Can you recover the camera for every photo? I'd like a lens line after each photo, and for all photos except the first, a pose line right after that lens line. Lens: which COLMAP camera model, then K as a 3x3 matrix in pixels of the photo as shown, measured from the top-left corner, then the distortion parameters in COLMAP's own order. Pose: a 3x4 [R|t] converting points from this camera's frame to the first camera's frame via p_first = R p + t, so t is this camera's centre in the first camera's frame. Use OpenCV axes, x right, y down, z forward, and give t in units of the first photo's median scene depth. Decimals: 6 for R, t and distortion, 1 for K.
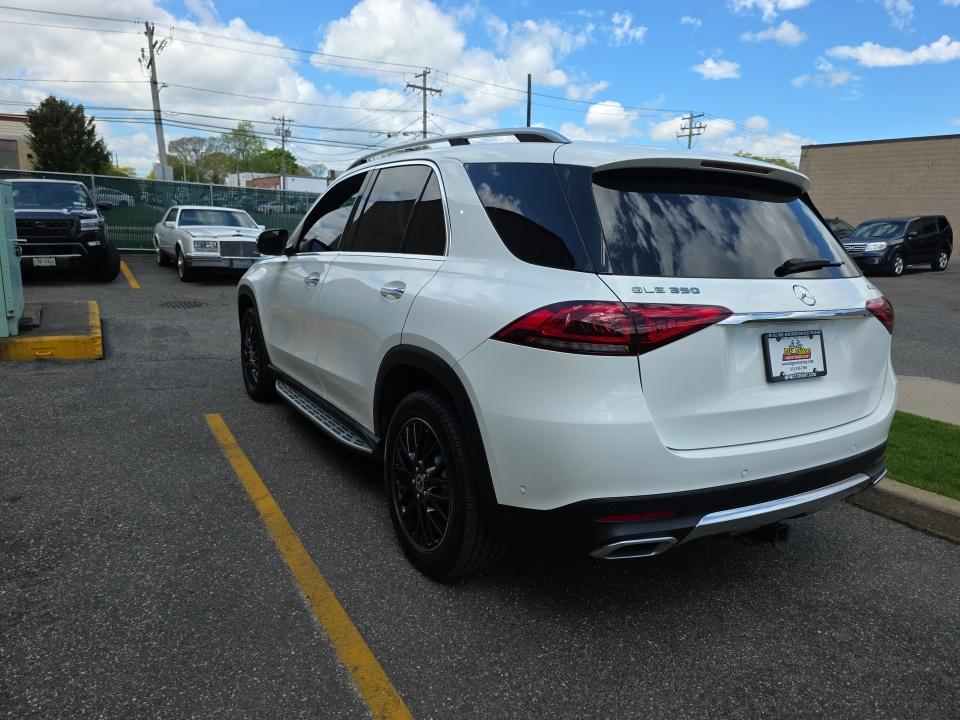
lens RADIAL K [[650.1, 0, 489.6], [0, 650.1, 360.7], [0, 0, 1]] dist [0.045844, -0.039307]
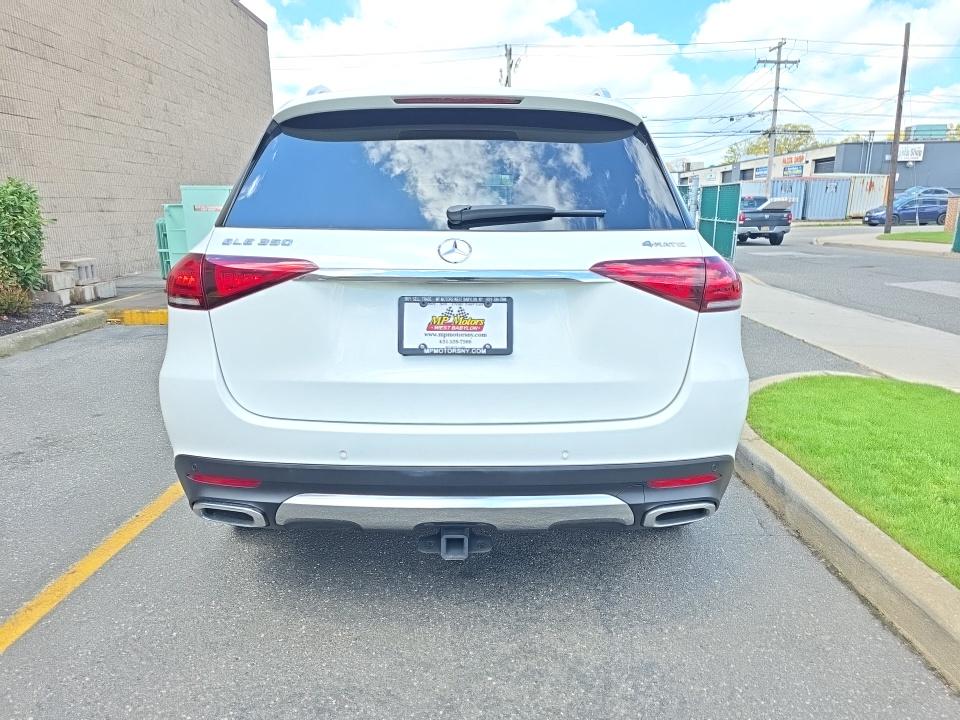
lens RADIAL K [[650.1, 0, 489.6], [0, 650.1, 360.7], [0, 0, 1]] dist [0.045844, -0.039307]
pose [[0.857274, 0.069570, -0.510138, 0.176797], [-0.066247, 0.997497, 0.024707, 0.002359], [0.510580, 0.012615, 0.859738, 0.063264]]
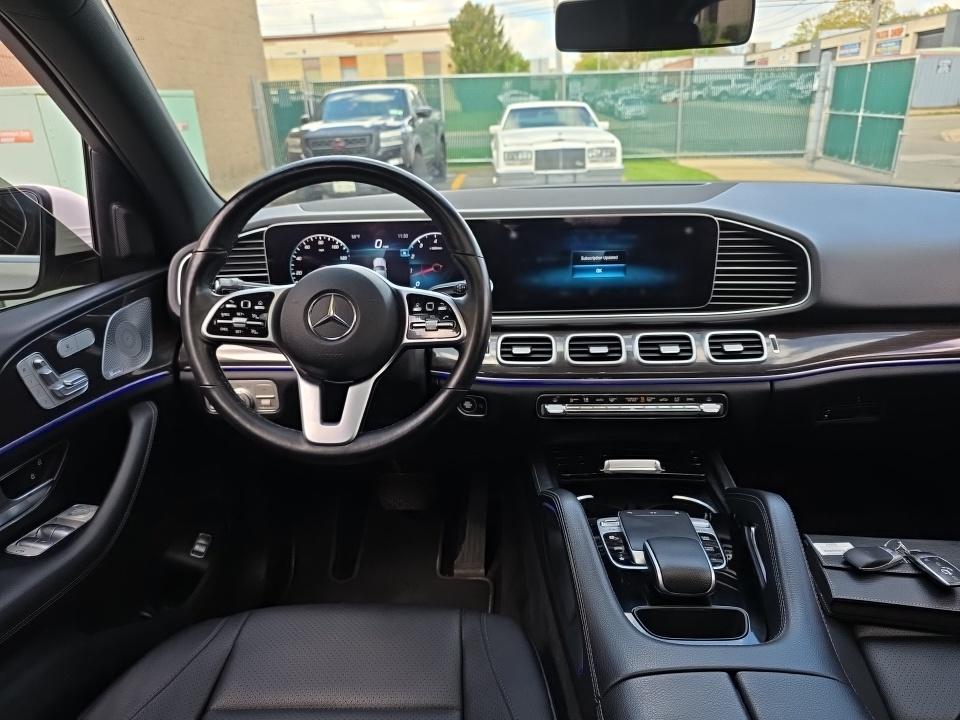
lens RADIAL K [[650.0, 0, 493.2], [0, 650.0, 360.6], [0, 0, 1]] dist [0.036238, -0.029929]
pose [[0.830416, 0.131751, -0.541342, -0.014462], [-0.045267, 0.984380, 0.170138, -0.068729], [0.555302, -0.116780, 0.823409, 0.323447]]
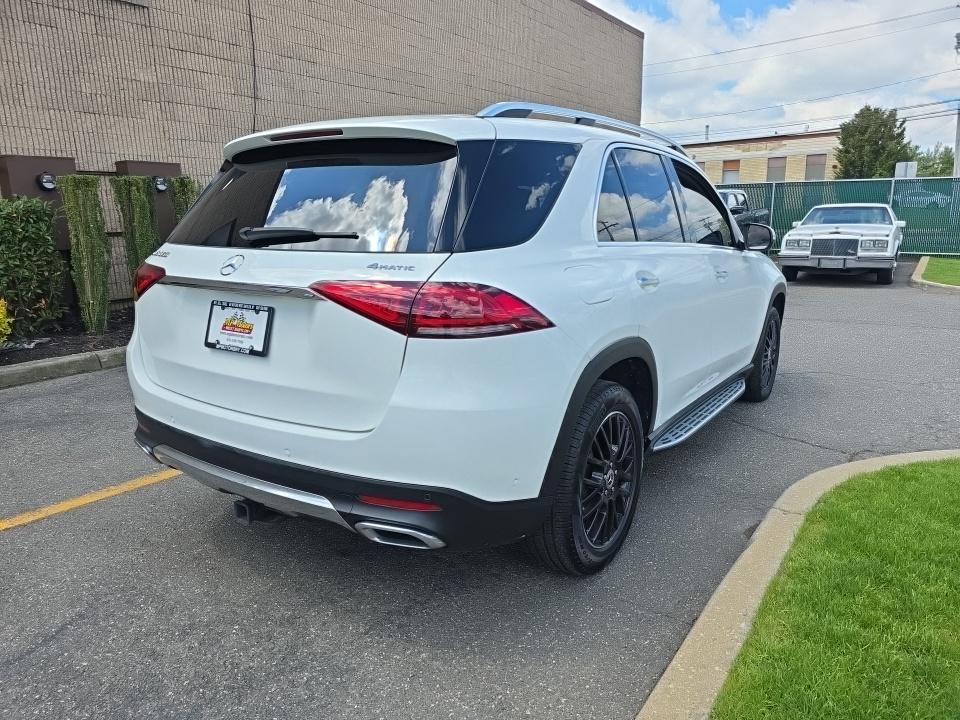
lens RADIAL K [[665.9, 0, 509.6], [0, 665.9, 363.4], [0, 0, 1]] dist [0.025428, -0.003681]
pose [[0.431605, 0.152096, -0.889148, 0.294482], [-0.159003, 0.983077, 0.090981, -0.021234], [0.887939, 0.102109, 0.448485, 0.176822]]
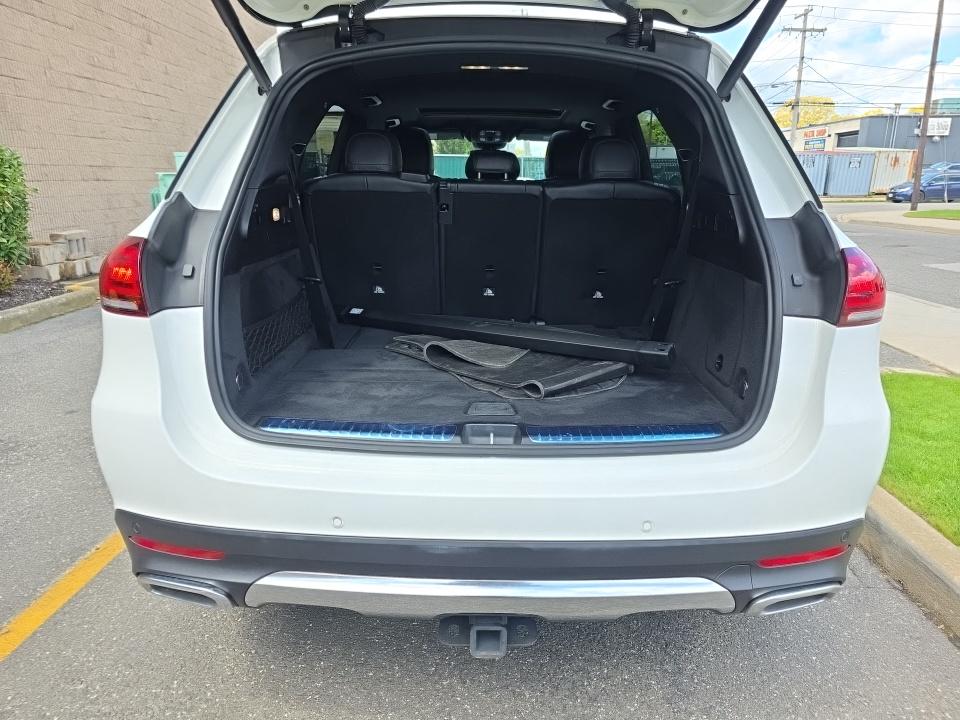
lens RADIAL K [[650.0, 0, 493.2], [0, 650.0, 360.6], [0, 0, 1]] dist [0.036238, -0.029929]
pose [[0.851345, 0.099278, -0.515127, 0.146578], [-0.076904, 0.994940, 0.064651, -0.005874], [0.518939, -0.015425, 0.854672, 0.098428]]
